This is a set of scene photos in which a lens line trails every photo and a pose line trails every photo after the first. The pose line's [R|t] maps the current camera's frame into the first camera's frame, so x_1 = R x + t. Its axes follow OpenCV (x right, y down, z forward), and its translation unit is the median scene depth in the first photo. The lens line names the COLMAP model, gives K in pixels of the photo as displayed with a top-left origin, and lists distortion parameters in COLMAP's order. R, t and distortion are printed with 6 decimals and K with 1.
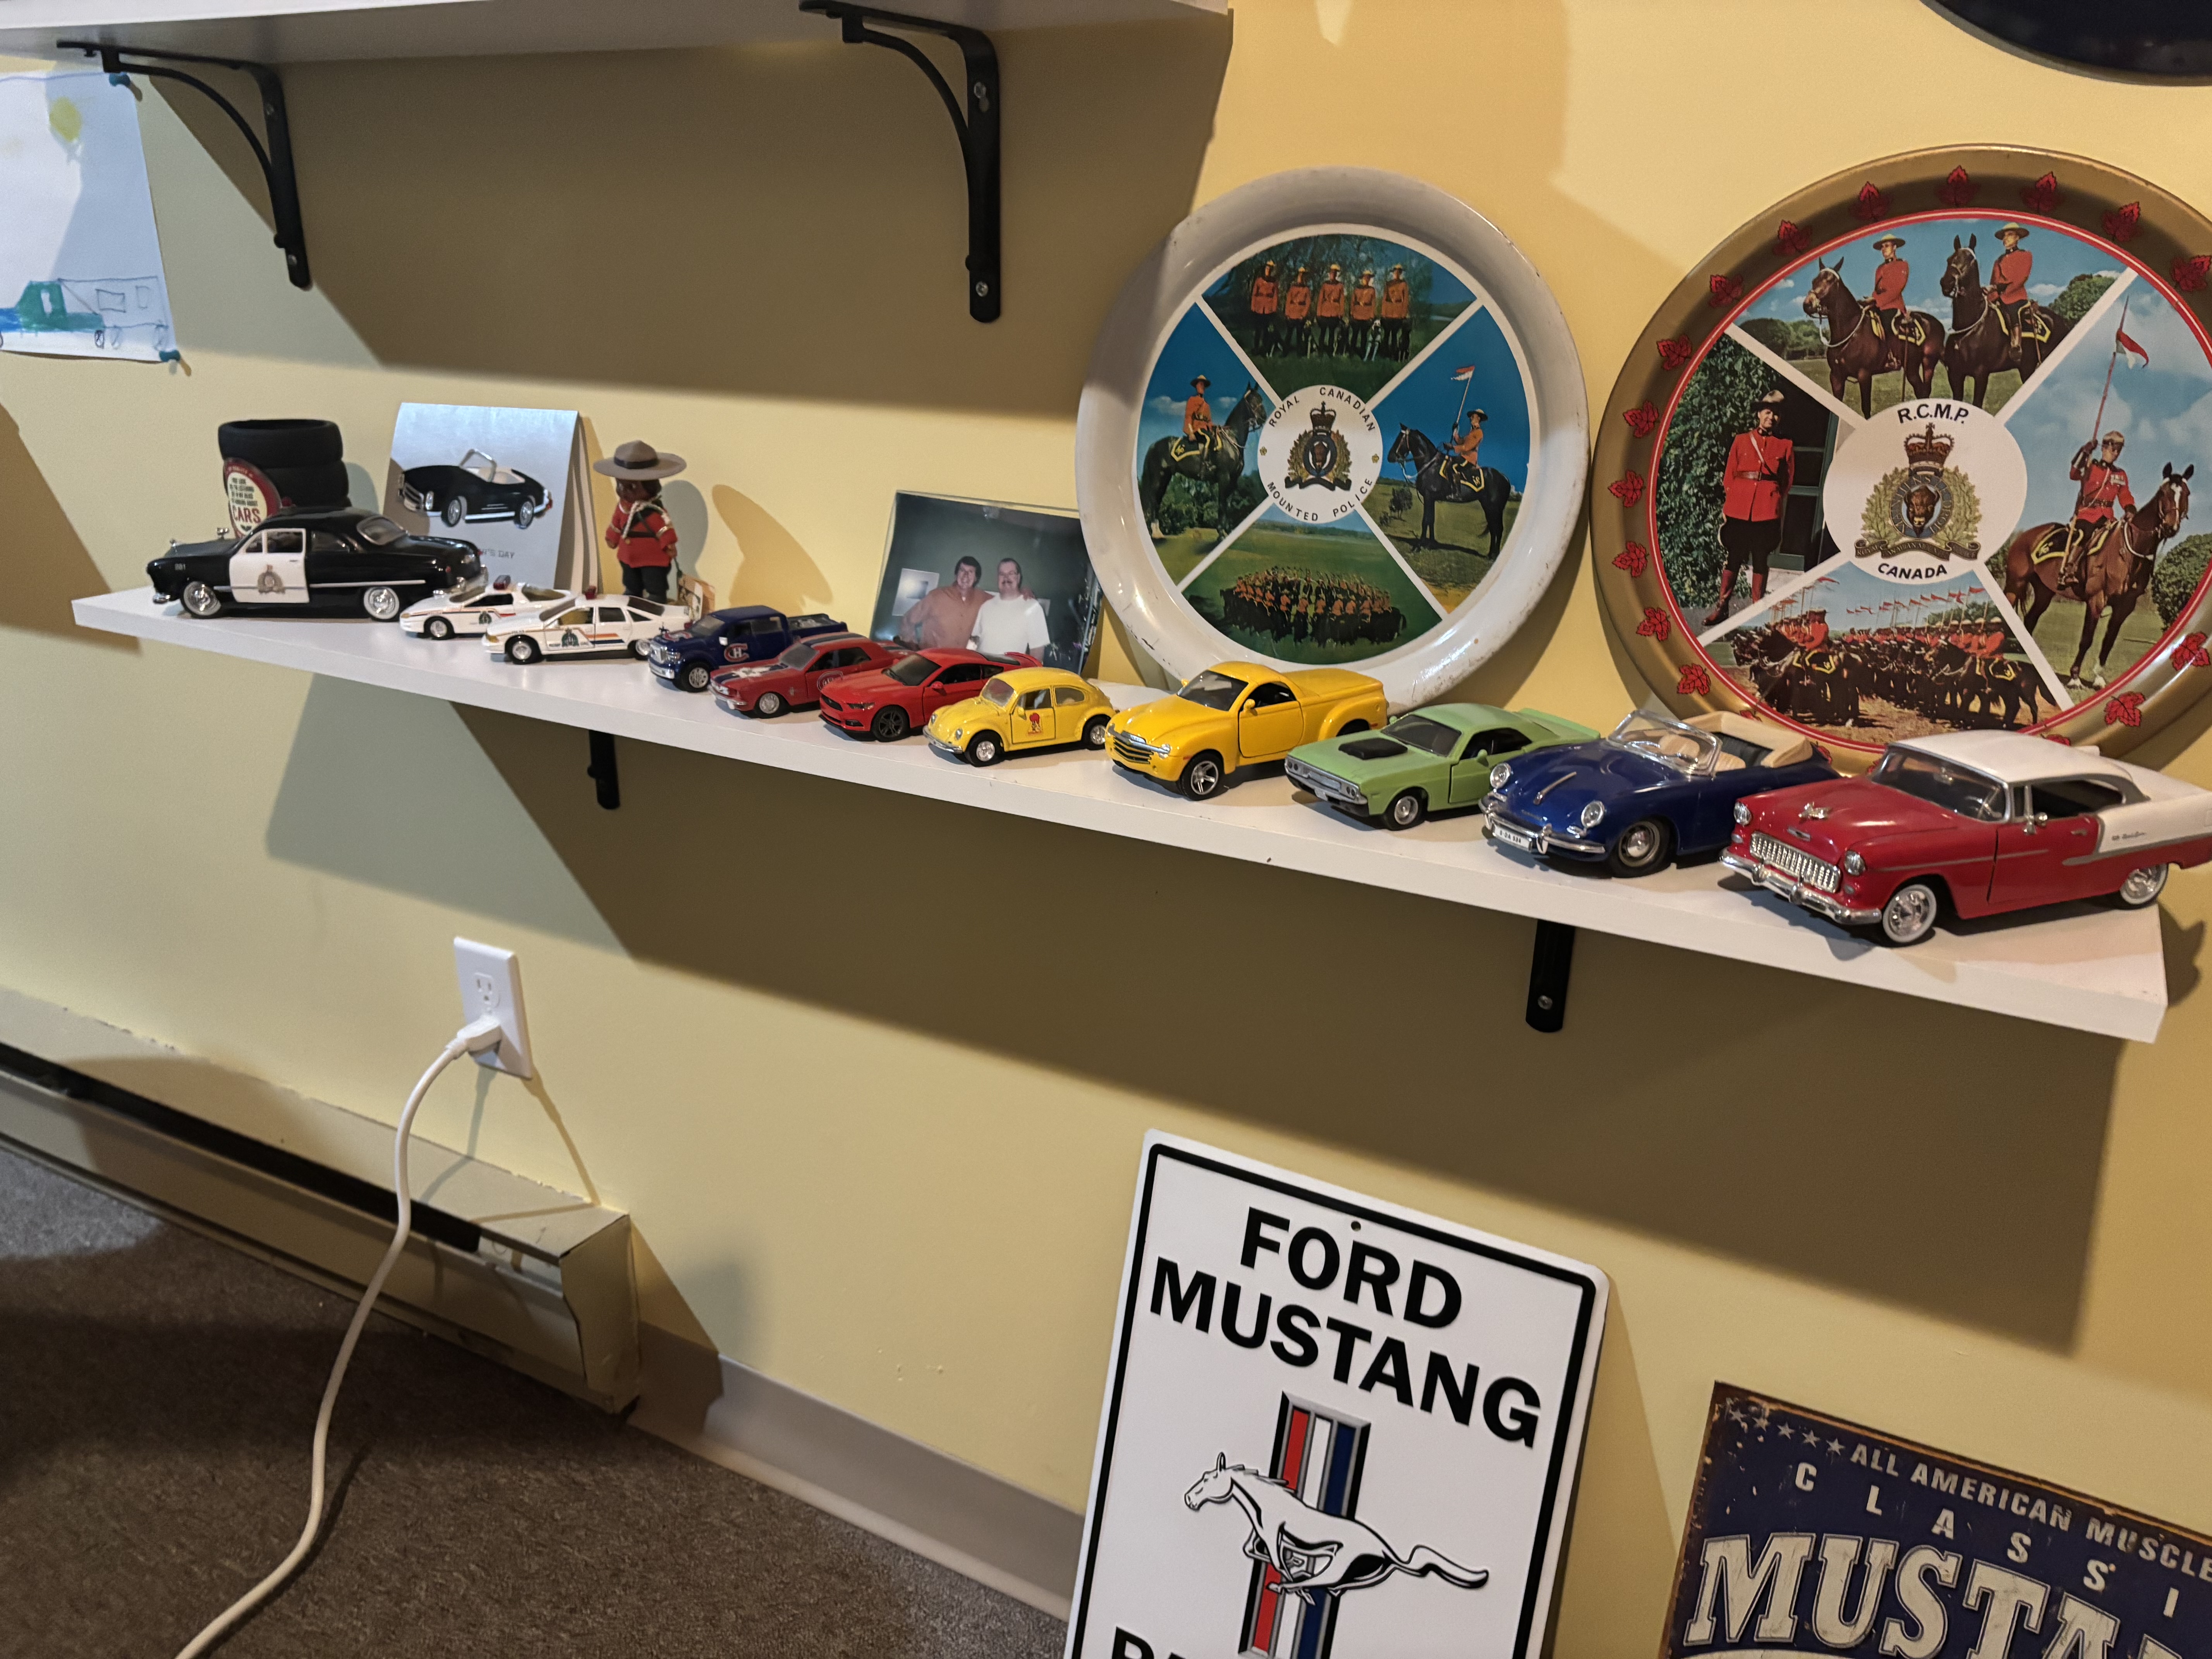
lens RADIAL K [[1649.4, 0, 1106.0], [0, 1649.4, 829.5], [0, 0, 1]] dist [0.041707, -0.068773]
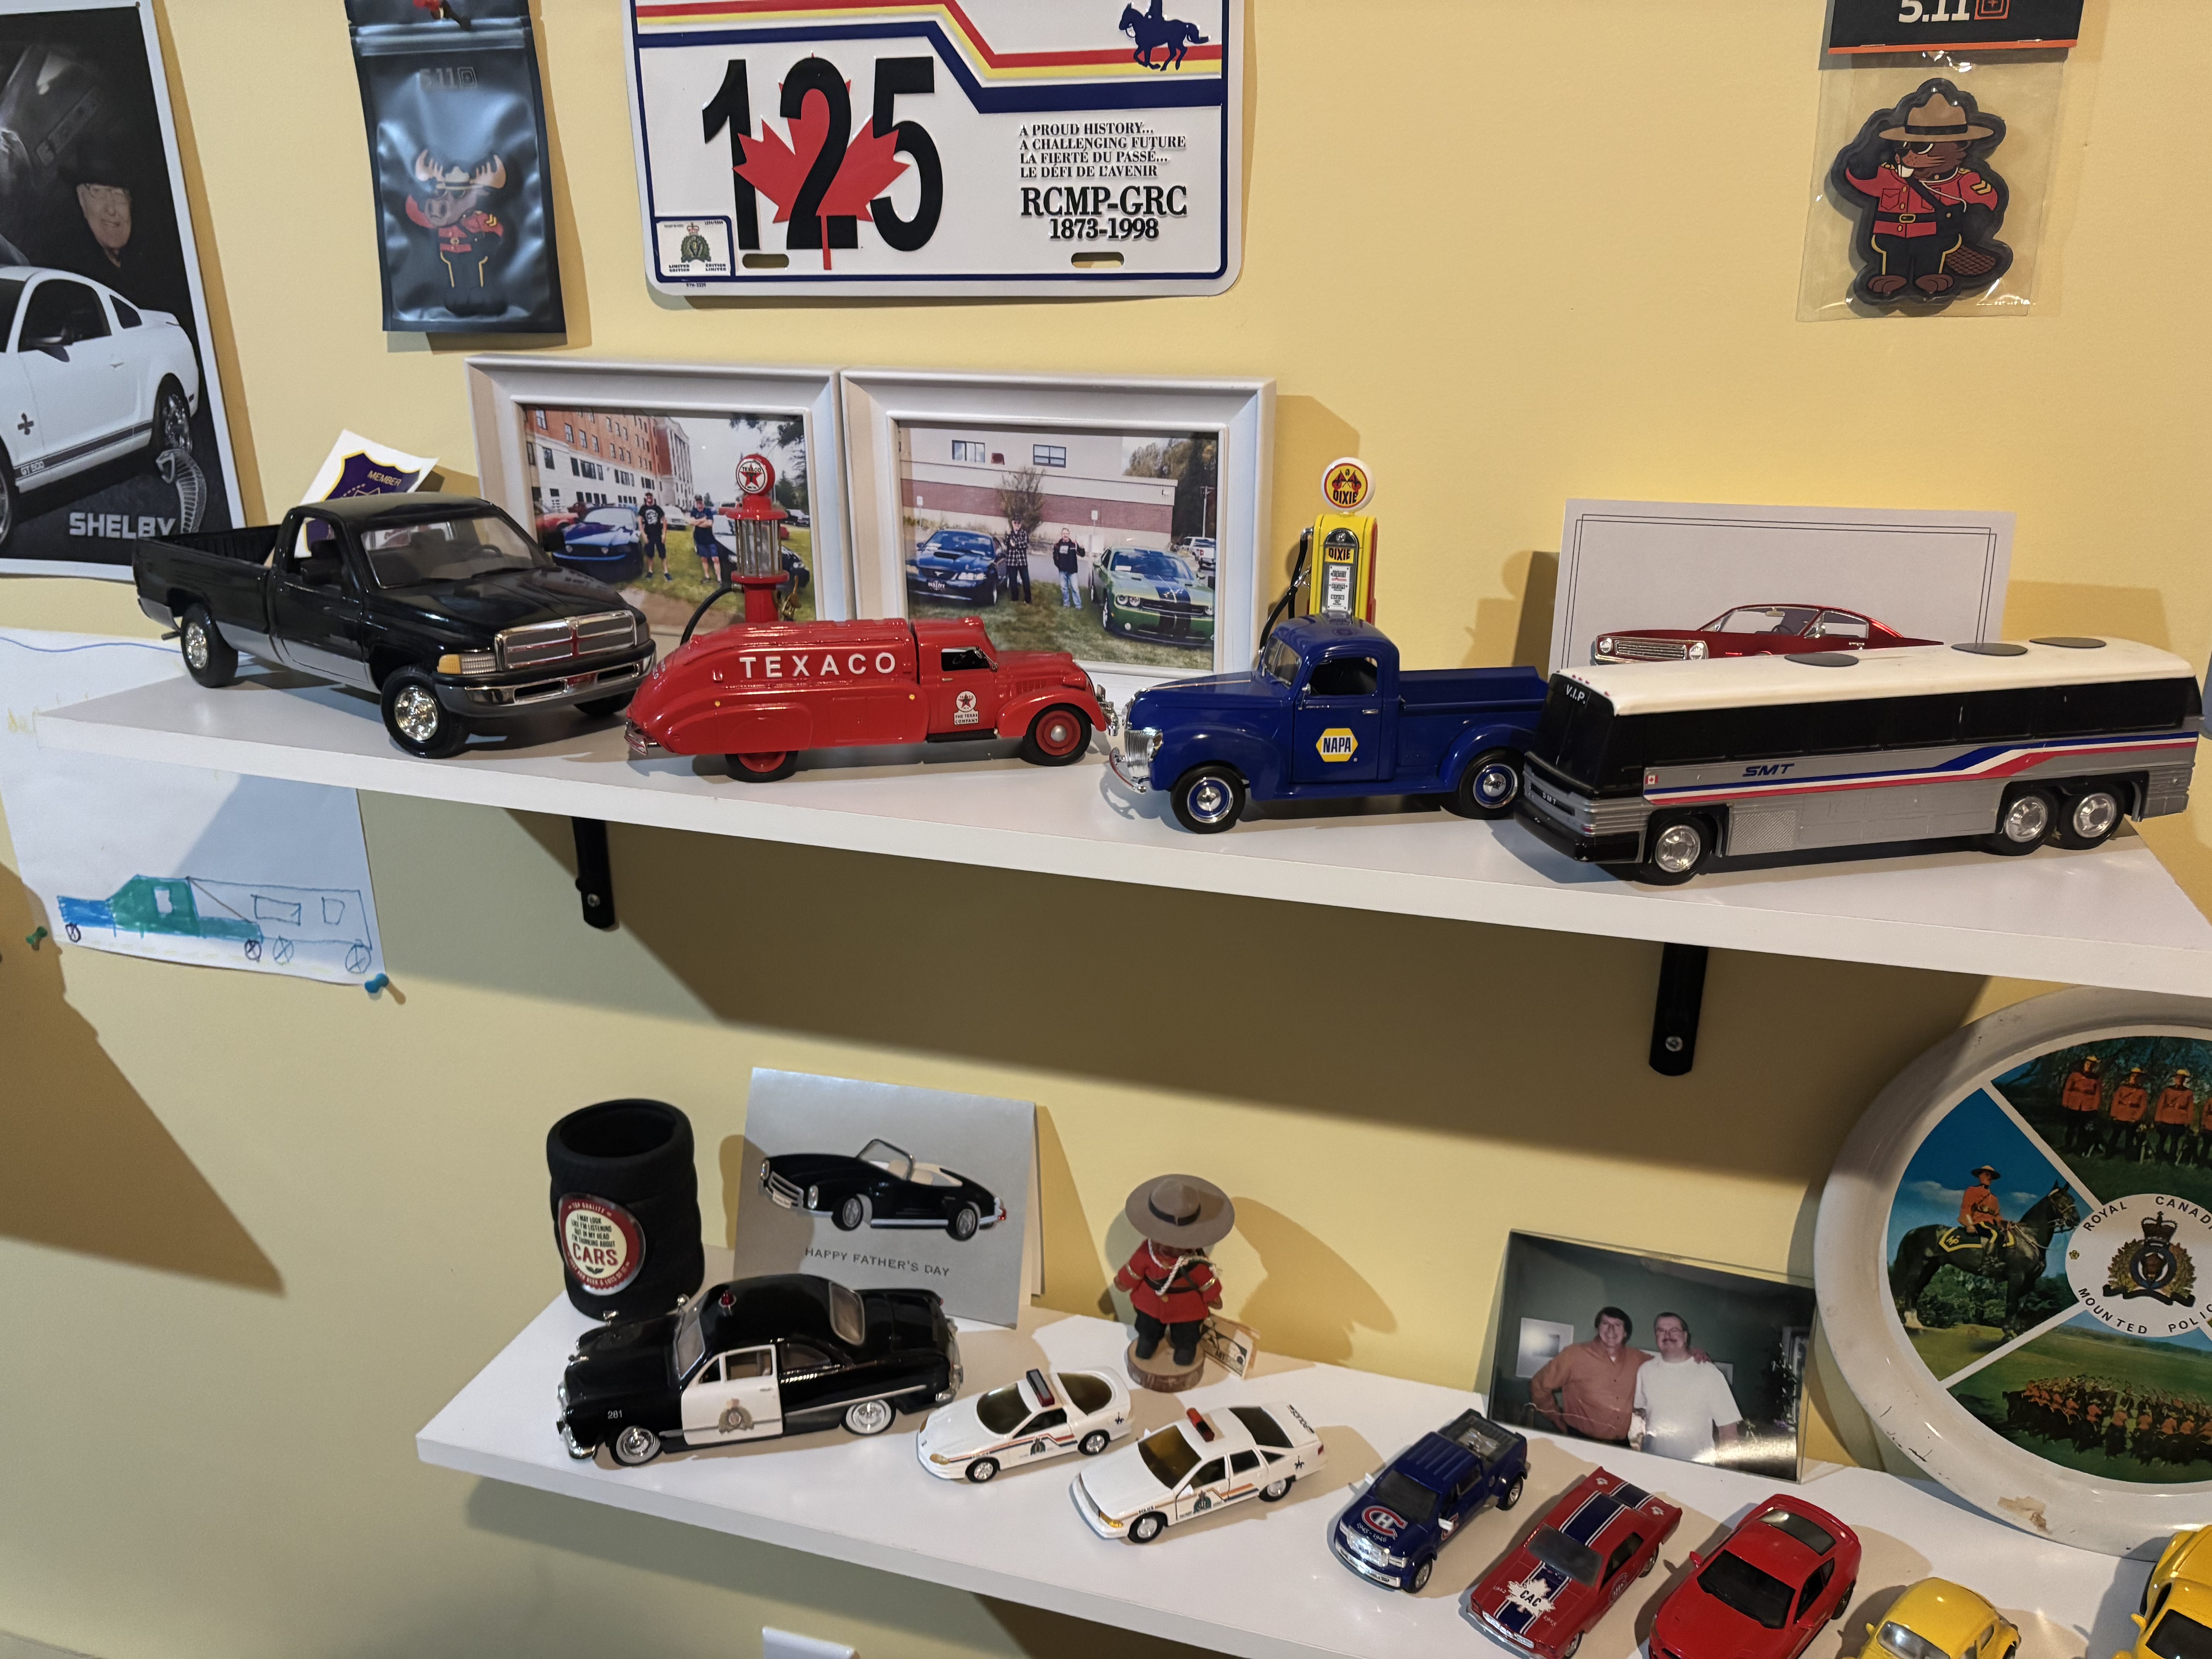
lens RADIAL K [[1649.4, 0, 1106.0], [0, 1649.4, 829.5], [0, 0, 1]] dist [0.041707, -0.068773]
pose [[0.979783, -0.080921, 0.182969, -0.528401], [0.084181, 0.996399, -0.010107, -0.471160], [-0.181493, 0.025305, 0.983067, 0.223411]]
